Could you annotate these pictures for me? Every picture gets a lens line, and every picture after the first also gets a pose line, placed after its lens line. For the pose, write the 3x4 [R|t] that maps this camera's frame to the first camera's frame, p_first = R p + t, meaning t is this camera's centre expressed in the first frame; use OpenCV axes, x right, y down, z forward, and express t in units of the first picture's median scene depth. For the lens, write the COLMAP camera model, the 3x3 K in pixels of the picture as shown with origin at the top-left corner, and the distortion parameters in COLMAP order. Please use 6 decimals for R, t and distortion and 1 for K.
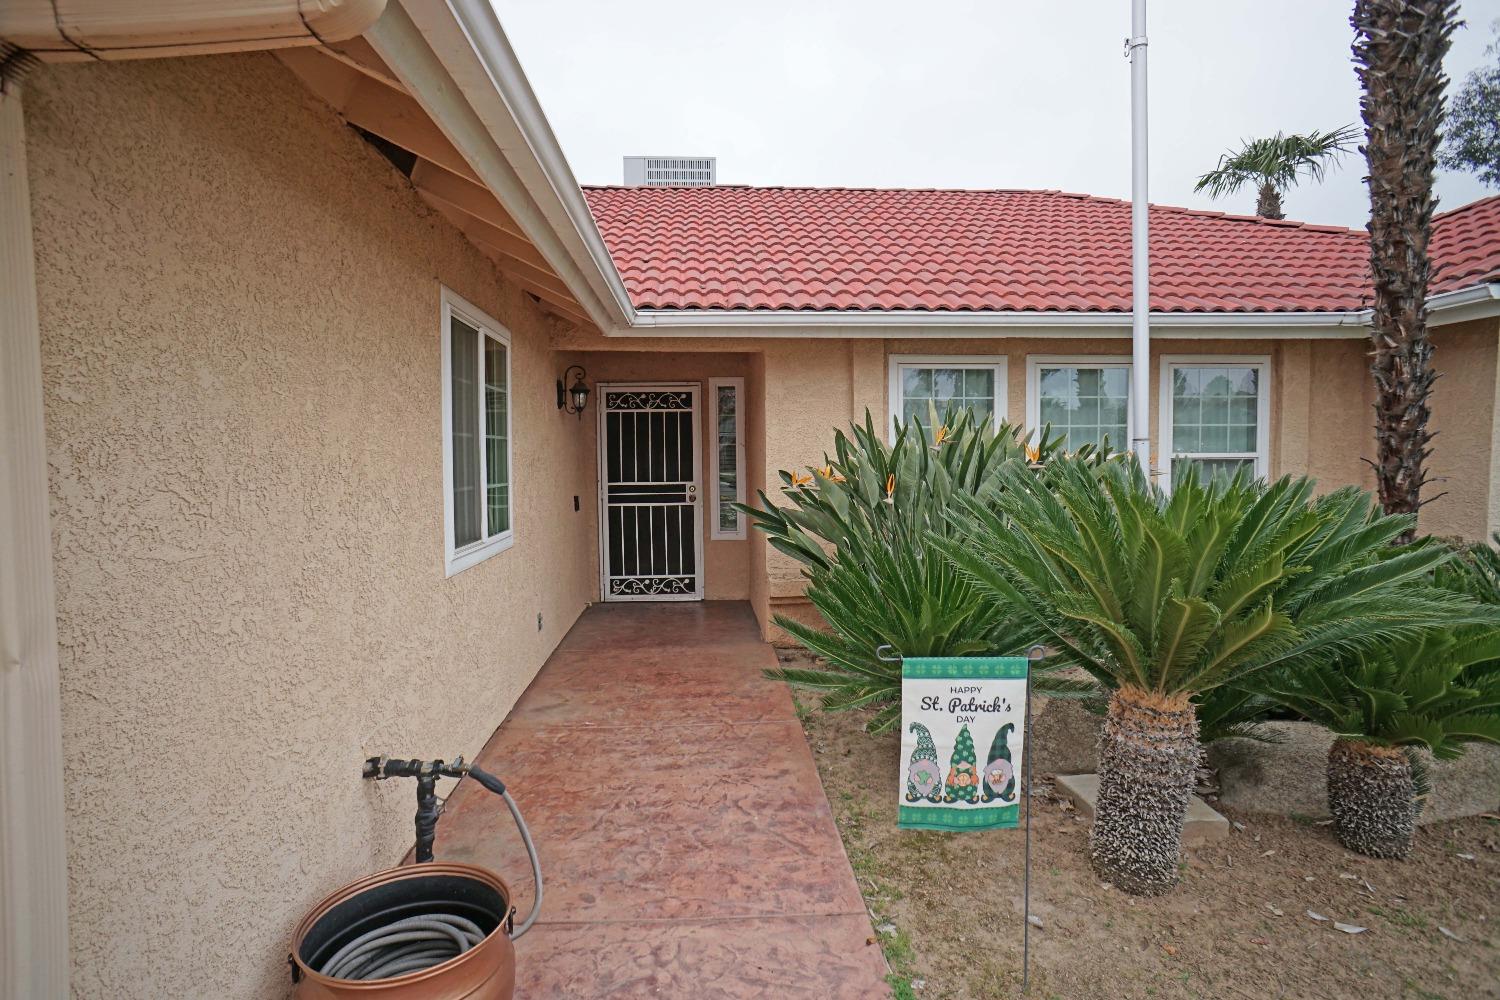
lens RADIAL K [[792.7, 0, 745.5], [0, 792.7, 494.9], [0, 0, 1]] dist [-0.057219, 0.034972]
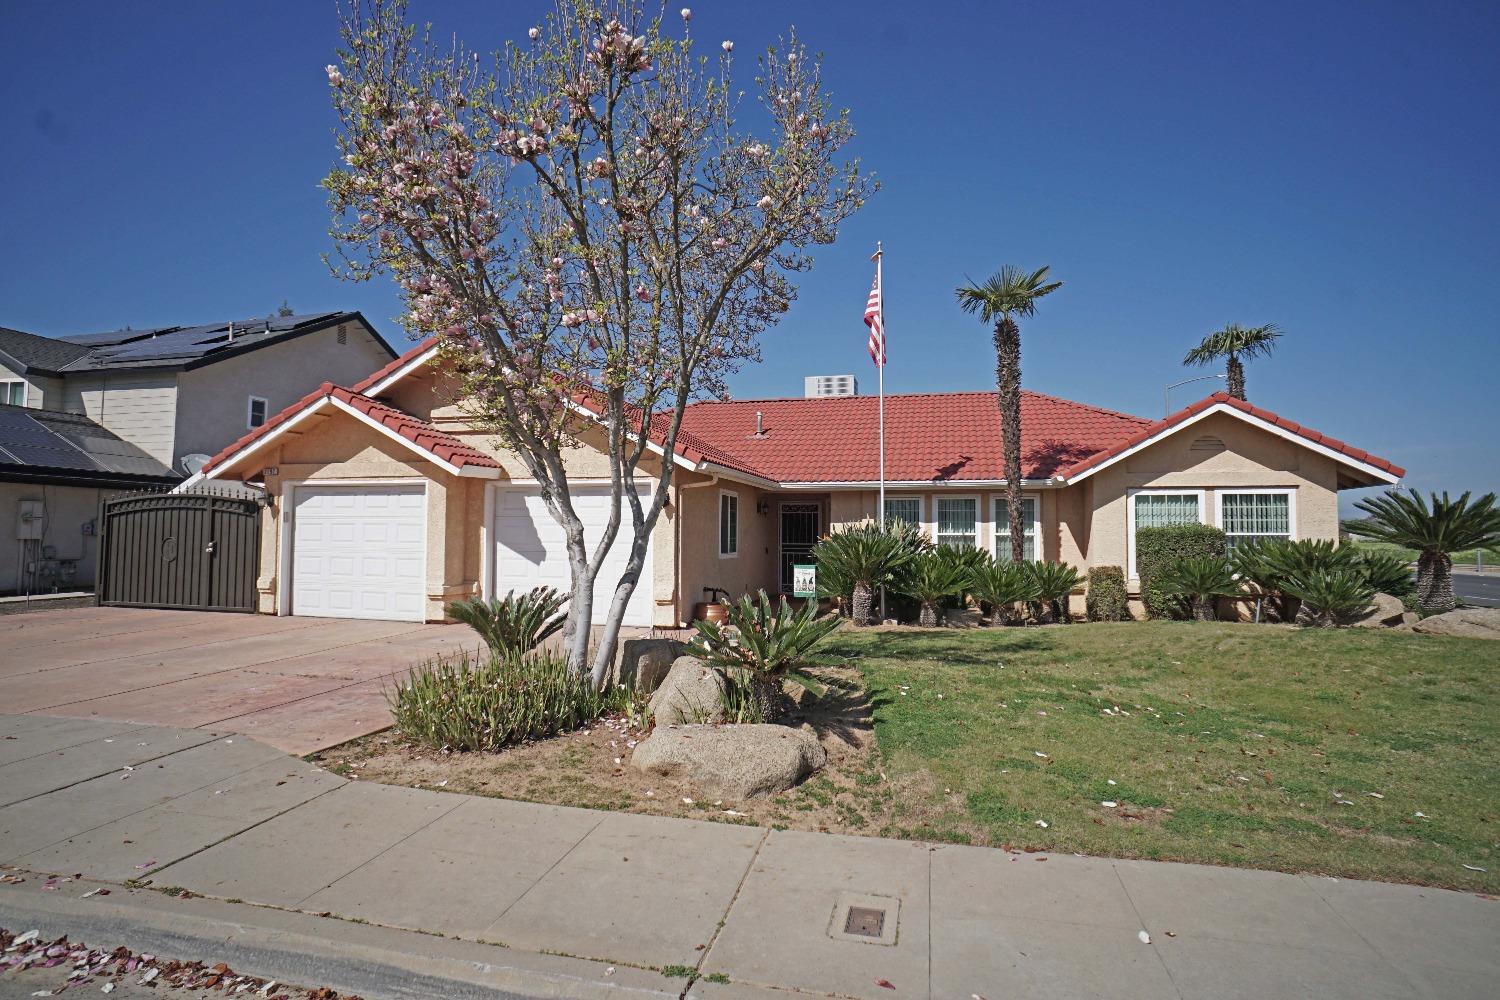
lens RADIAL K [[792.7, 0, 752.5], [0, 792.7, 491.5], [0, 0, 1]] dist [-0.057219, 0.034972]
pose [[0.953434, 0.001409, -0.301599, 0.671799], [-0.033330, 0.994356, -0.100722, 0.108649], [0.299755, 0.106084, 0.948100, -1.889979]]
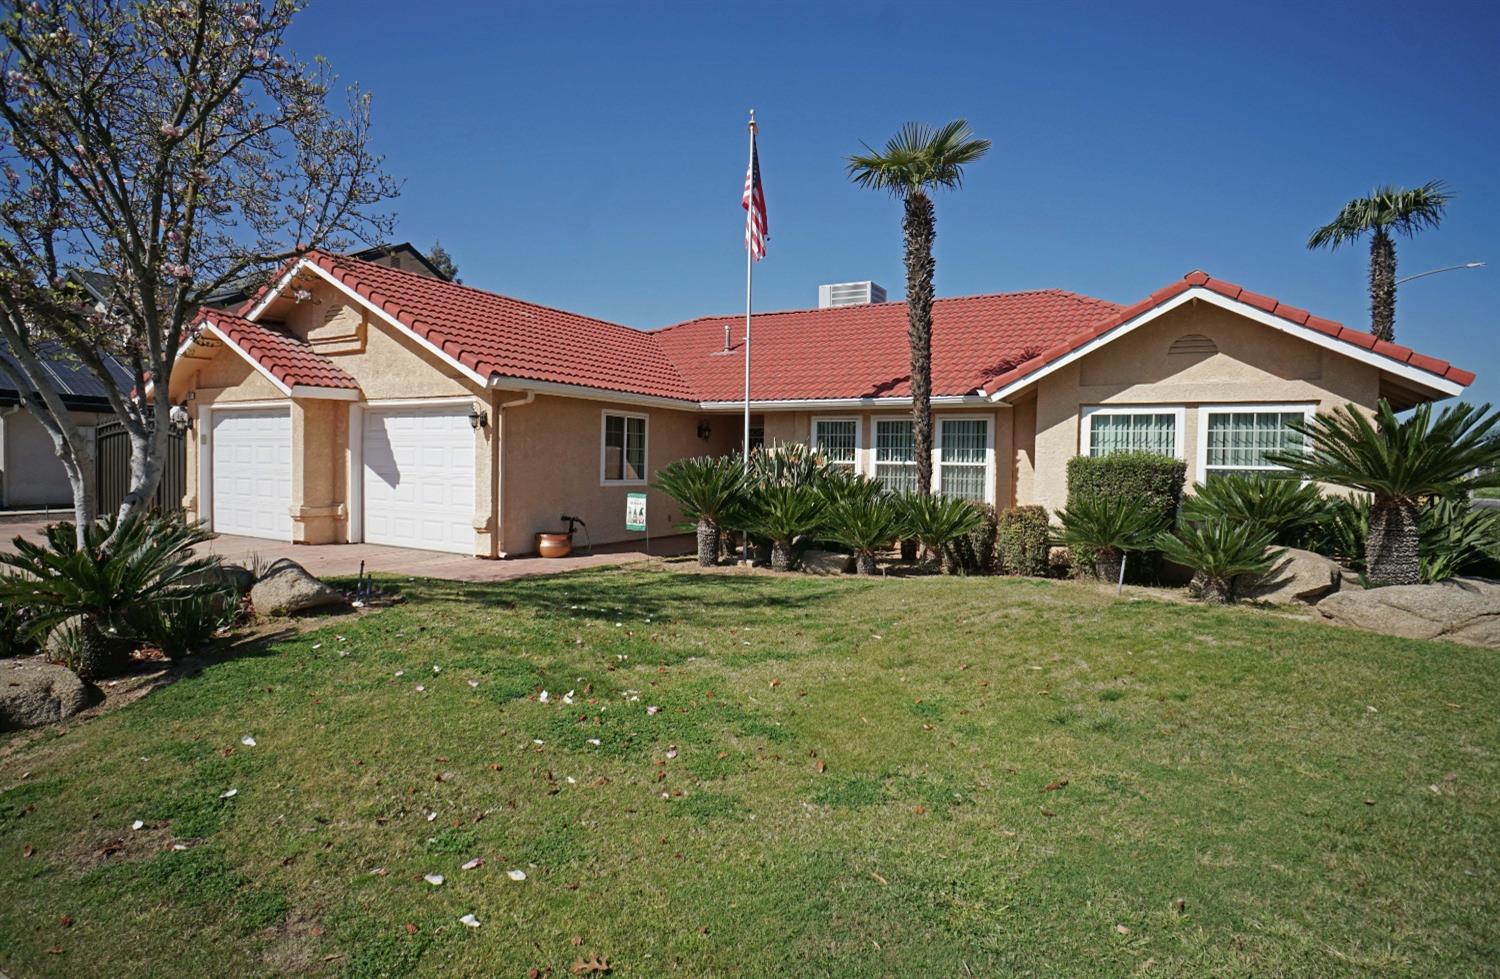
lens RADIAL K [[808.9, 0, 748.8], [0, 808.9, 483.6], [0, 0, 1]] dist [-0.044572, 0.020542]
pose [[0.838035, 0.041469, -0.544038, 1.507657], [-0.057188, 0.998291, -0.011999, 0.064753], [0.542611, 0.041168, 0.838975, -1.209566]]
